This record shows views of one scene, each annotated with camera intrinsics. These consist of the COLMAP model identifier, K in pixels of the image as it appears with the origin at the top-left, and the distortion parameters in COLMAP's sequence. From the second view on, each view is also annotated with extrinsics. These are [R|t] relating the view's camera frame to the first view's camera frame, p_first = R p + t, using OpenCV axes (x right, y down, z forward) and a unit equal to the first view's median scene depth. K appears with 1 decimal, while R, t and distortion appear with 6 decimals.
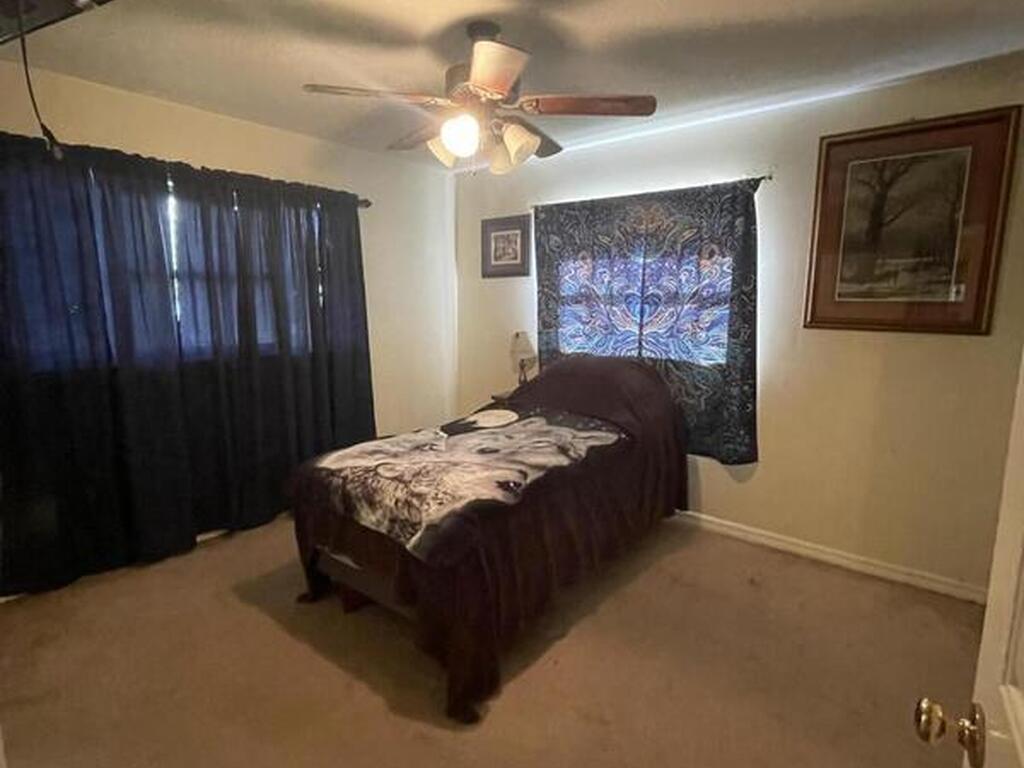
lens RADIAL K [[550.0, 0, 511.1], [0, 550.0, 385.6], [0, 0, 1]] dist [-0.000526, -0.000871]
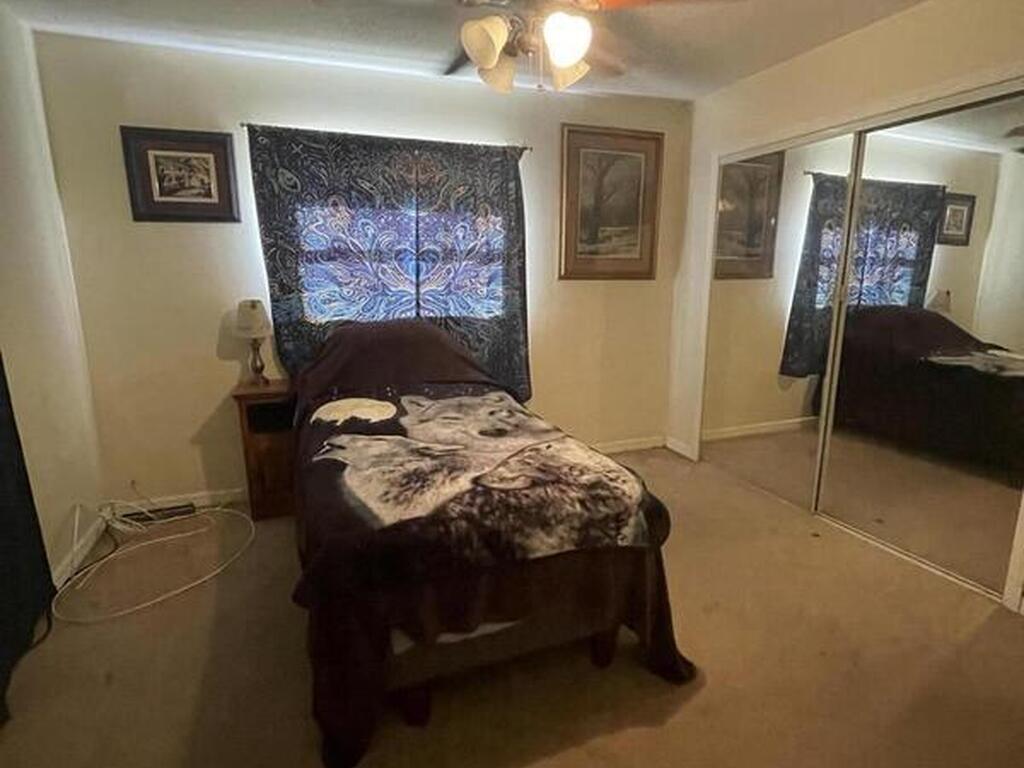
lens RADIAL K [[550.0, 0, 511.2], [0, 550.0, 386.8], [0, 0, 1]] dist [-0.000526, -0.000871]
pose [[0.493370, -0.188074, 0.849243, -0.556192], [0.137676, 0.980922, 0.137253, -0.046751], [-0.858855, 0.049204, 0.509850, 0.419134]]
